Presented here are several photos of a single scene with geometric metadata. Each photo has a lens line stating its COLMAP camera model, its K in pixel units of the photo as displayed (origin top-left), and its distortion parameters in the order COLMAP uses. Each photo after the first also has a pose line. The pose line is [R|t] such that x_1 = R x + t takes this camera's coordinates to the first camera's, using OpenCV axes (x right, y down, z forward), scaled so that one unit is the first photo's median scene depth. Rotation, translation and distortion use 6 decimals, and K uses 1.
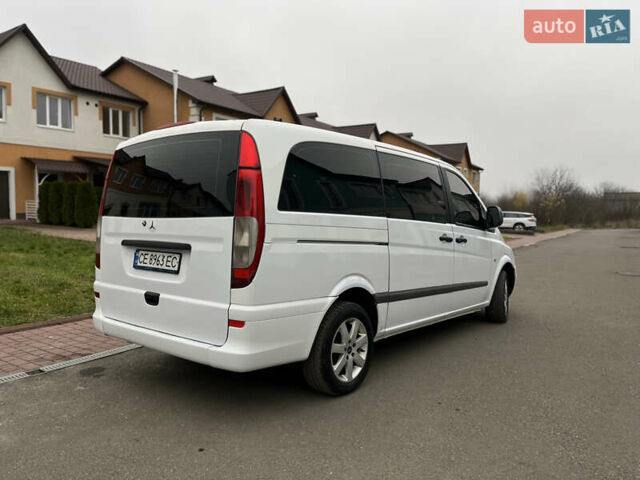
lens RADIAL K [[485.2, 0, 315.9], [0, 485.2, 241.0], [0, 0, 1]] dist [0.077852, -0.114996]
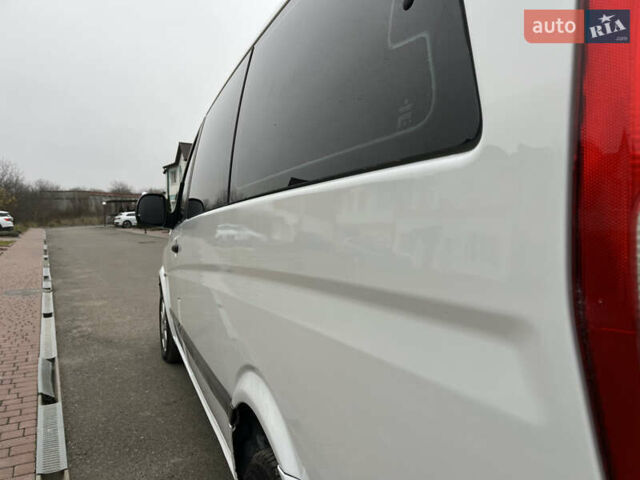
lens RADIAL K [[485.2, 0, 320.5], [0, 485.2, 241.2], [0, 0, 1]] dist [0.077852, -0.114996]
pose [[0.474804, -0.065213, 0.877672, -0.430299], [0.062905, 0.997215, 0.040065, -0.036432], [-0.877840, 0.036187, 0.477584, 0.859674]]
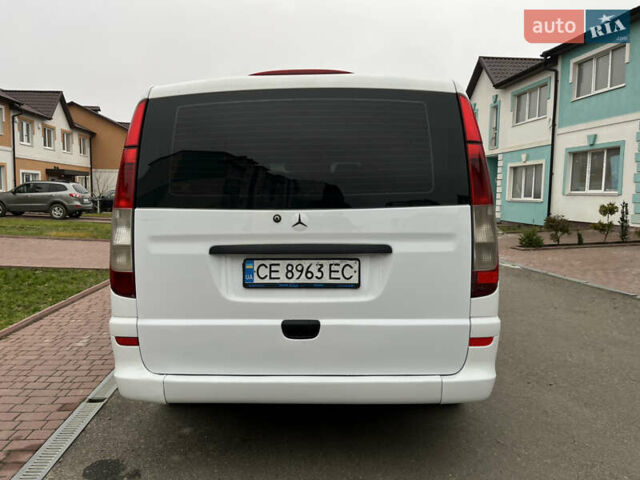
lens RADIAL K [[485.2, 0, 314.6], [0, 485.2, 236.8], [0, 0, 1]] dist [0.077852, -0.114996]
pose [[0.797117, -0.058442, 0.600990, -0.505064], [0.042434, 0.998266, 0.040793, -0.025468], [-0.602332, -0.007014, 0.798215, 0.320315]]
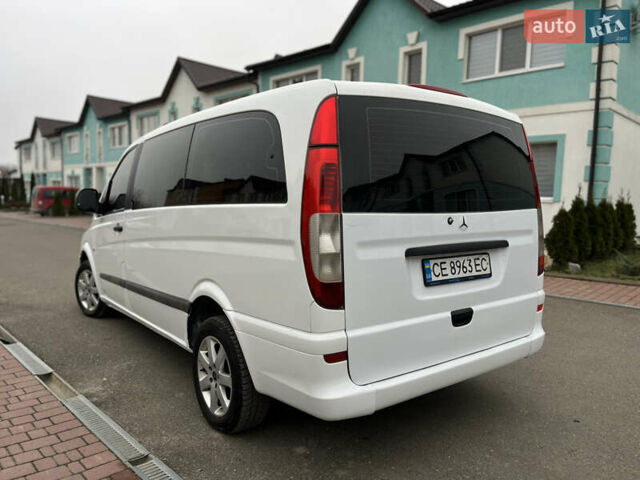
lens RADIAL K [[485.2, 0, 319.7], [0, 485.2, 242.4], [0, 0, 1]] dist [0.077852, -0.114996]
pose [[0.236266, -0.094609, 0.967072, -0.791597], [0.041505, 0.995323, 0.087233, -0.054008], [-0.970802, 0.019528, 0.239088, 0.727853]]
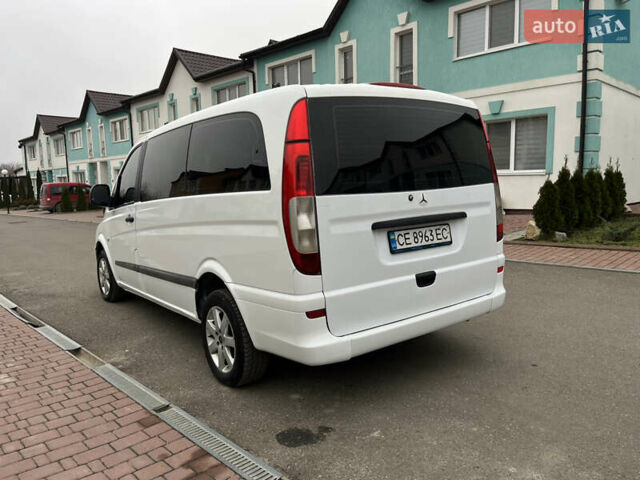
lens RADIAL K [[485.2, 0, 318.6], [0, 485.2, 240.9], [0, 0, 1]] dist [0.077852, -0.114996]
pose [[0.245148, -0.136731, 0.959795, -0.879314], [0.091490, 0.988849, 0.117502, -0.054871], [-0.965159, 0.059007, 0.254924, 0.675366]]
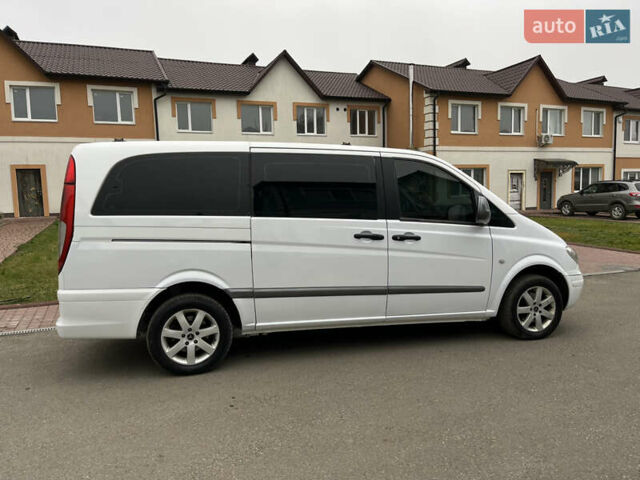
lens RADIAL K [[485.2, 0, 312.1], [0, 485.2, 242.0], [0, 0, 1]] dist [0.077852, -0.114996]
pose [[0.819787, 0.016399, -0.572433, 0.693972], [-0.001100, 0.999633, 0.027062, -0.018447], [0.572667, -0.021555, 0.819505, 0.182081]]
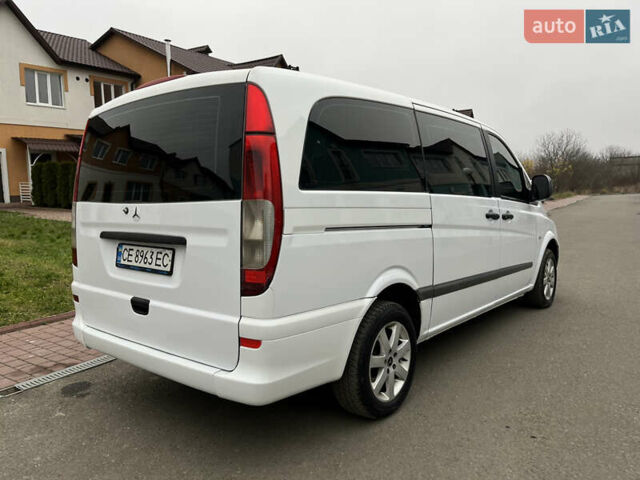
lens RADIAL K [[485.2, 0, 314.3], [0, 485.2, 241.7], [0, 0, 1]] dist [0.077852, -0.114996]
pose [[0.999581, -0.027897, -0.007663, -0.032664], [0.028278, 0.998079, 0.055132, -0.014862], [0.006111, -0.055326, 0.998450, 0.156089]]
